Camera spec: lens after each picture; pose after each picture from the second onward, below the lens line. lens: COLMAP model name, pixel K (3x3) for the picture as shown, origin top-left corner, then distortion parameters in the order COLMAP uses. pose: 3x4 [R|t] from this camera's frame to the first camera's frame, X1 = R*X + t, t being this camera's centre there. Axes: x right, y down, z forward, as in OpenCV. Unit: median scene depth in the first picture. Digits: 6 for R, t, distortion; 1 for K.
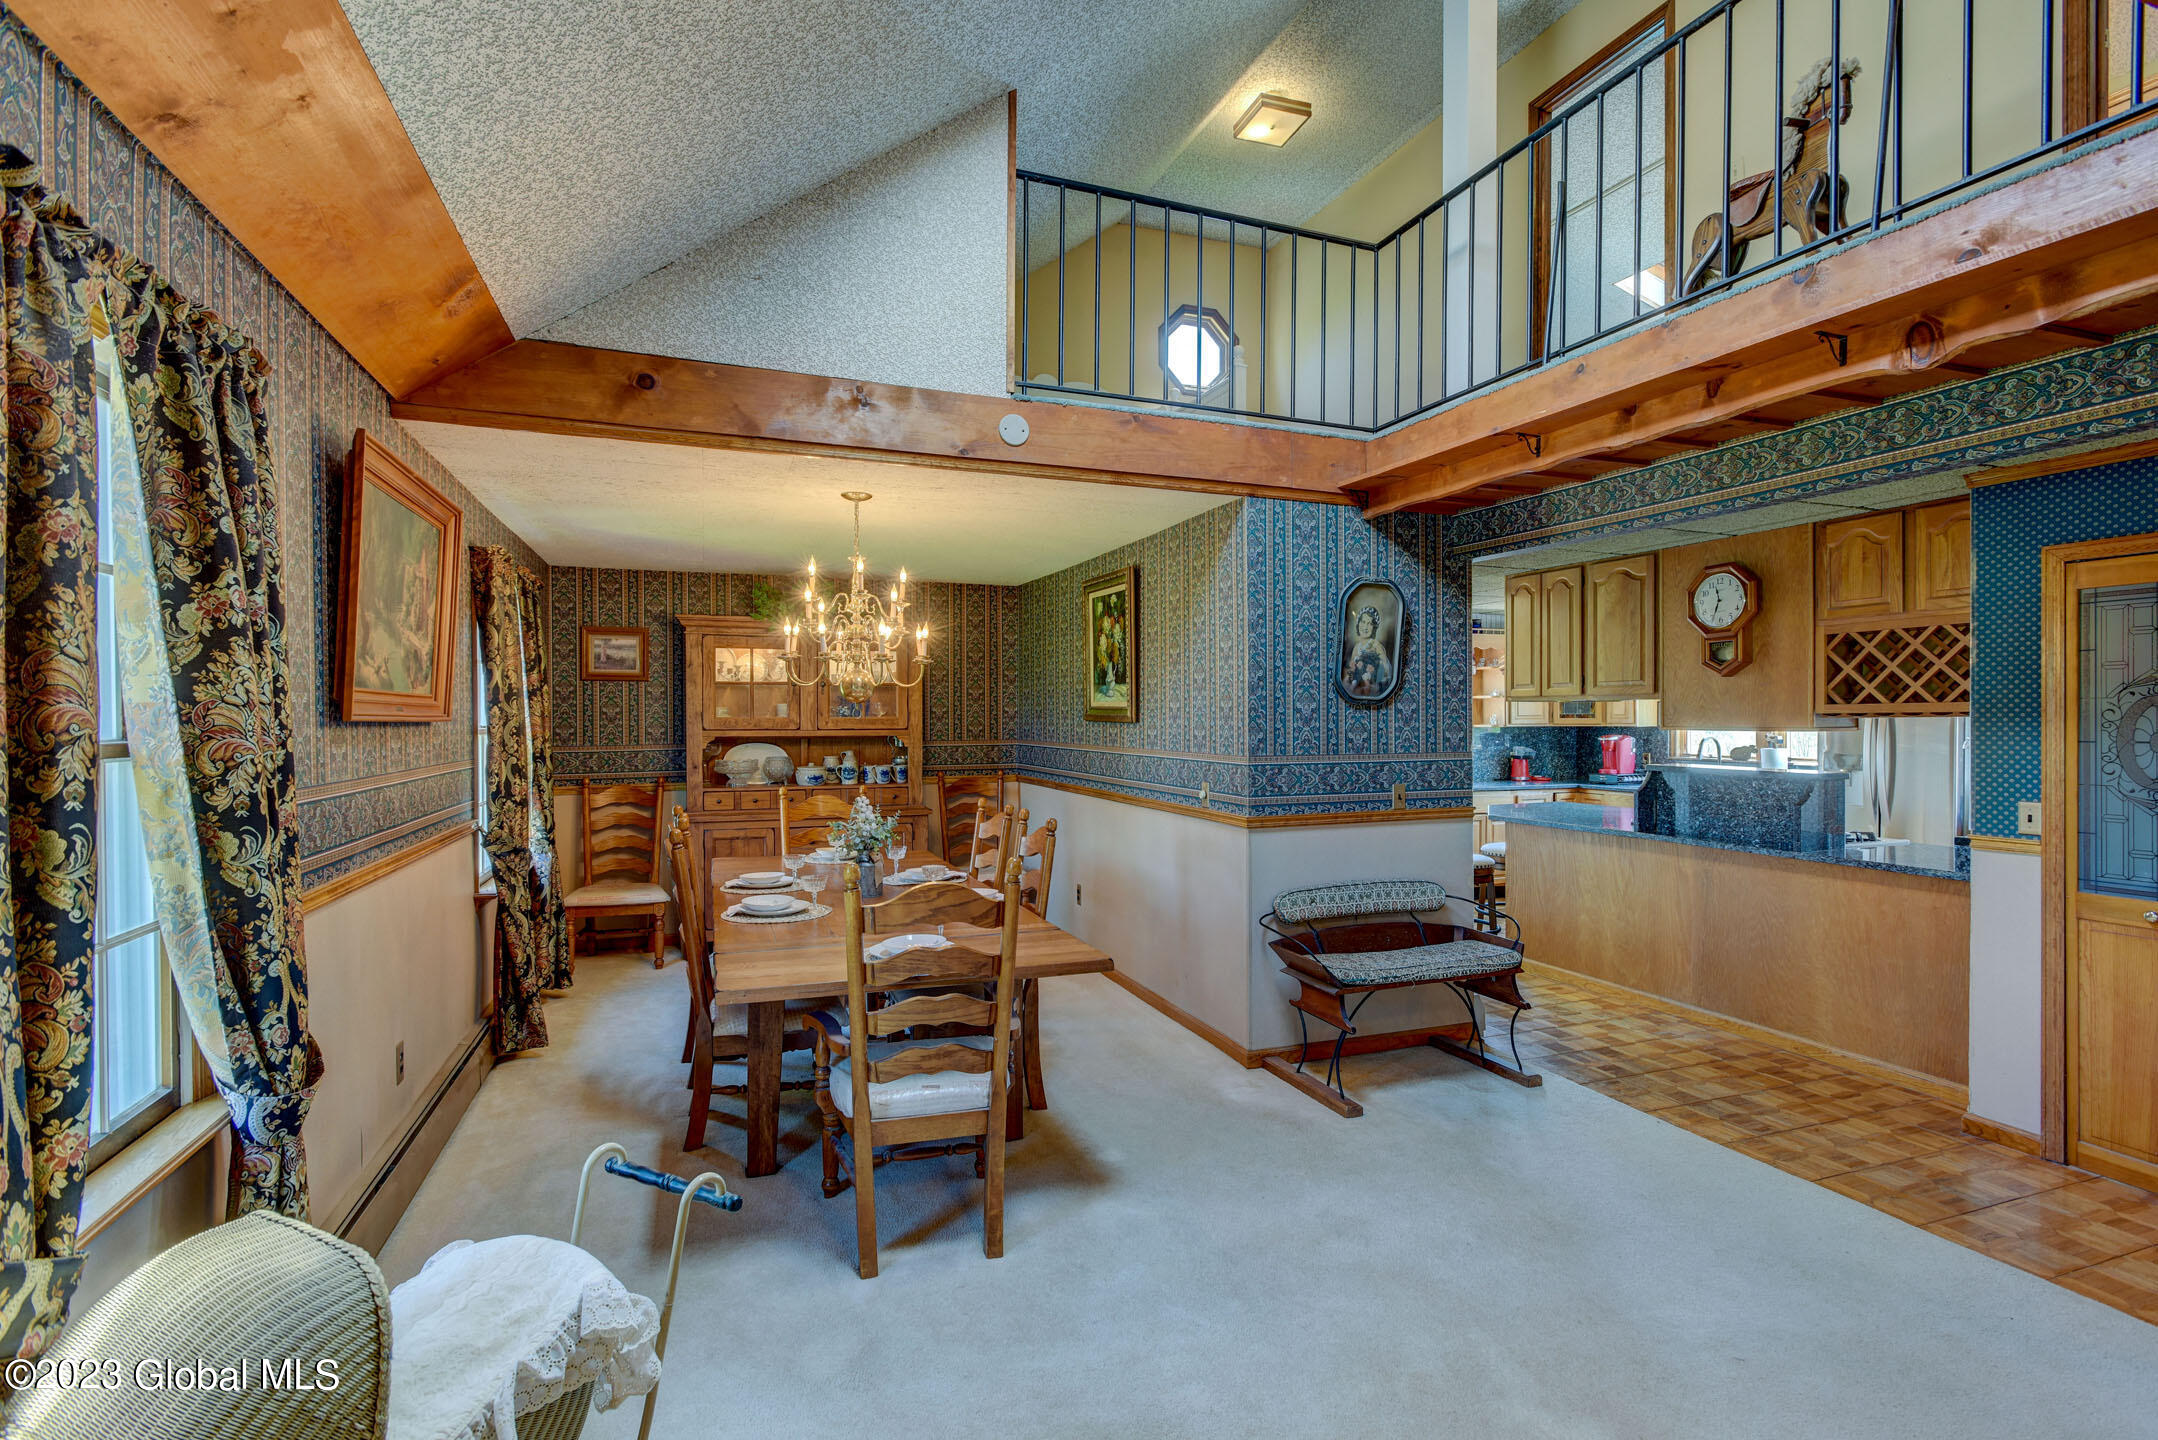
lens RADIAL K [[1006.8, 0, 1086.2], [0, 1006.8, 719.5], [0, 0, 1]] dist [-0.000301, 0.000914]
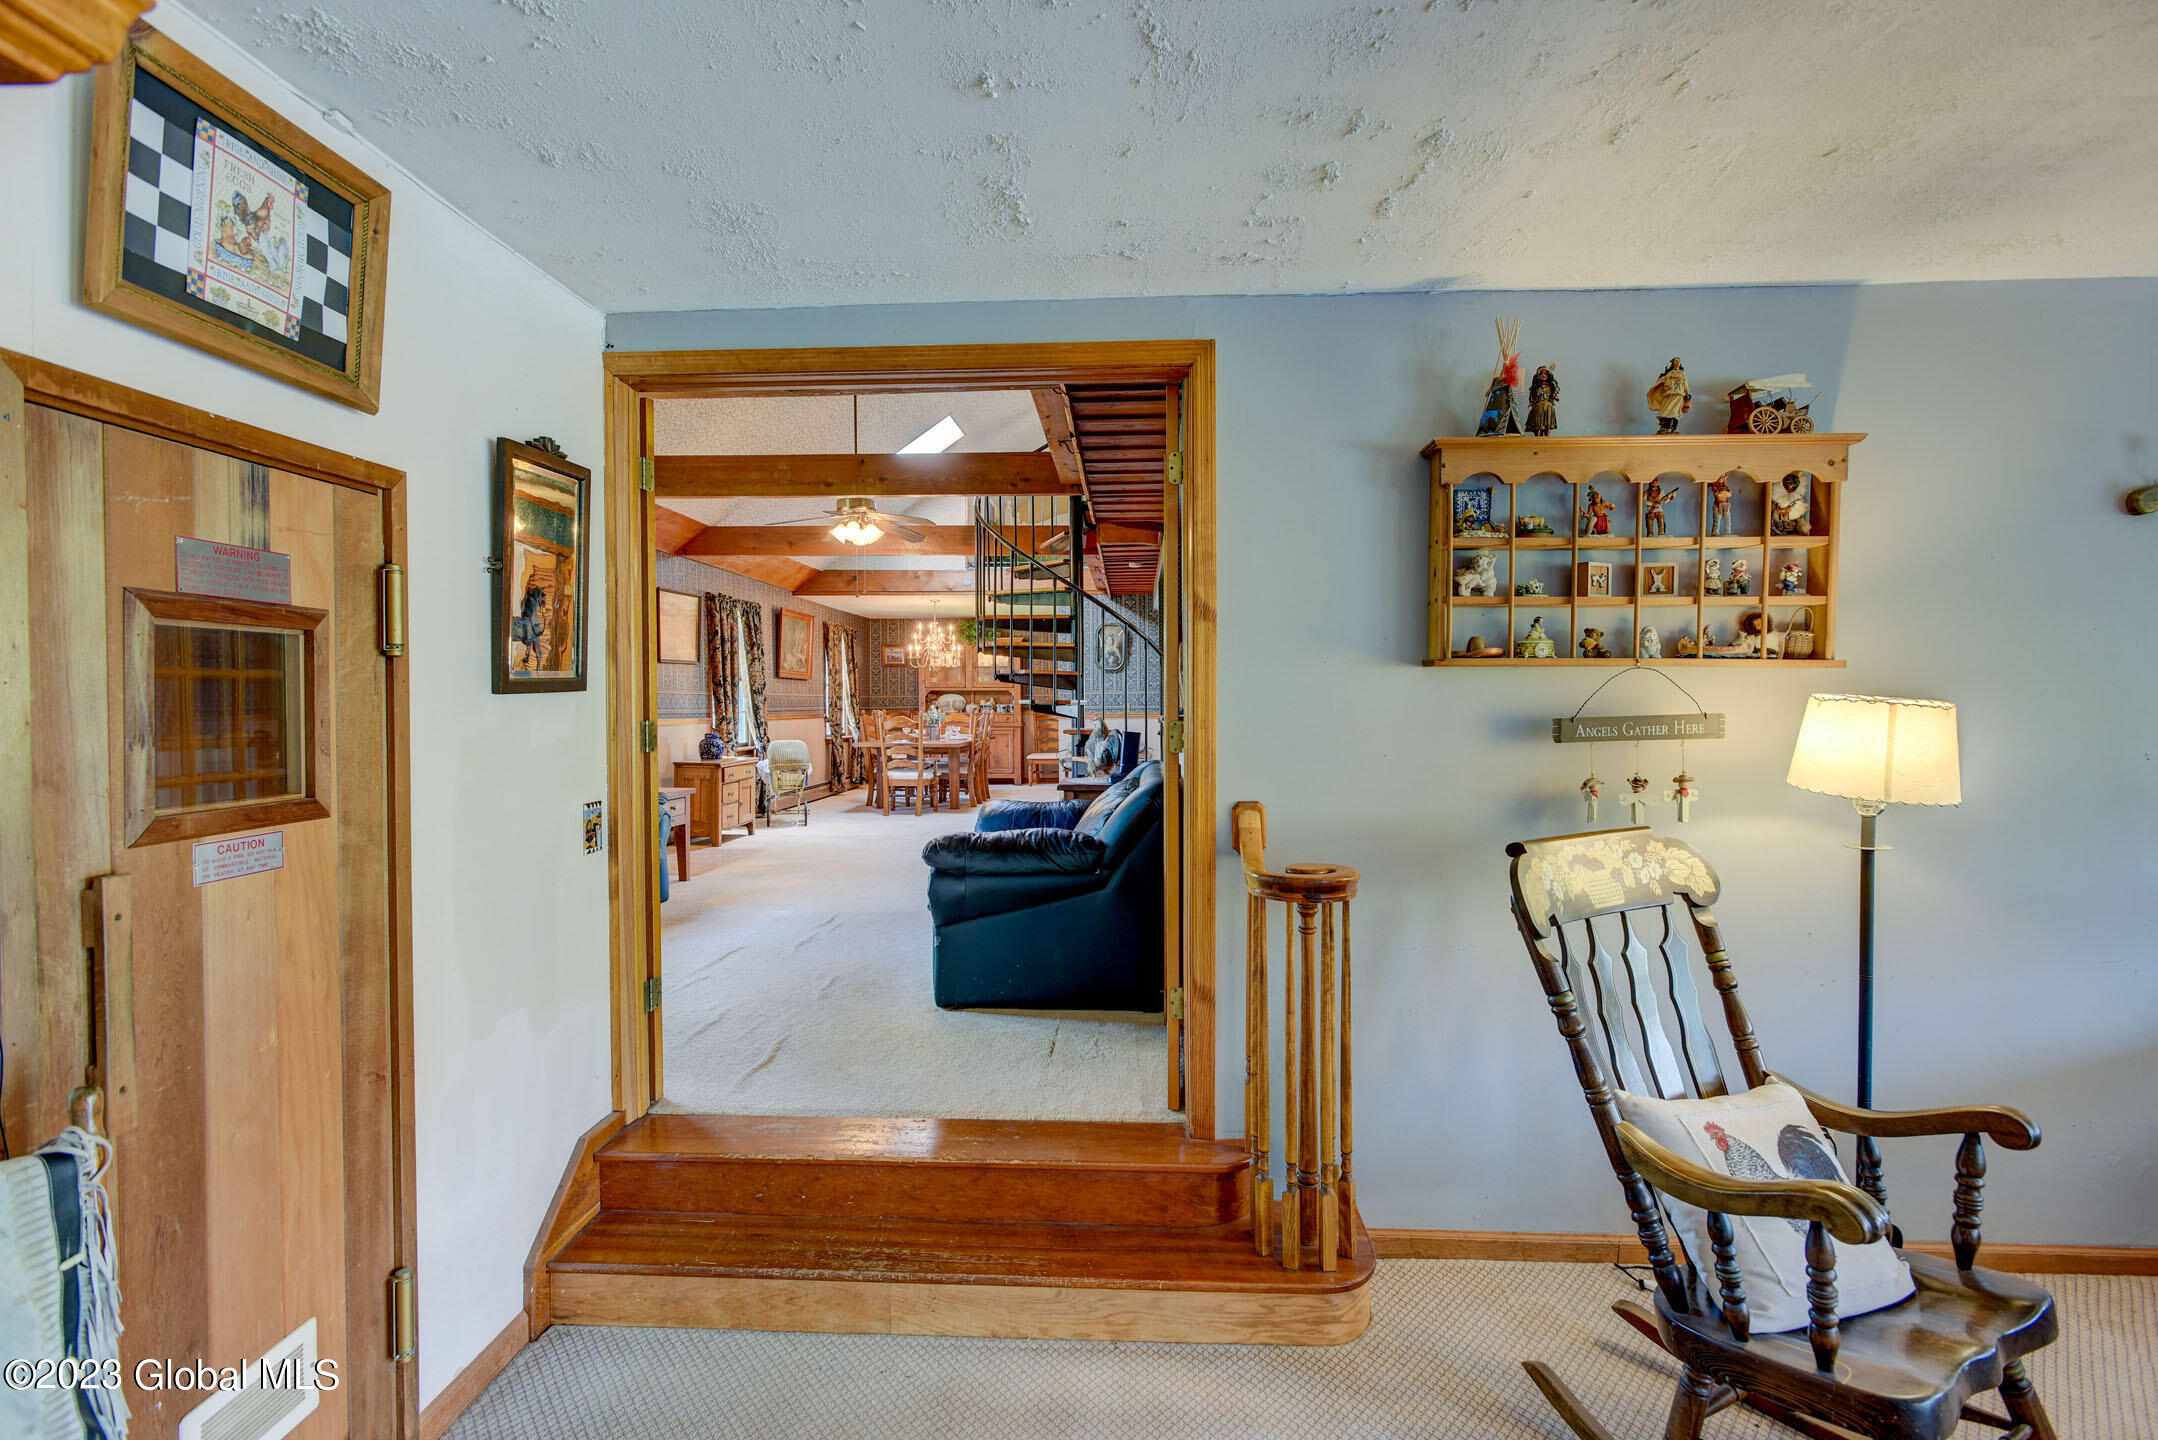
lens RADIAL K [[1006.8, 0, 1086.2], [0, 1006.8, 719.5], [0, 0, 1]] dist [-0.000301, 0.000914]
pose [[0.916731, 0.006350, -0.399455, 1.305656], [0.000302, 0.999862, 0.016588, 0.067682], [0.399505, -0.015327, 0.916603, -1.444076]]
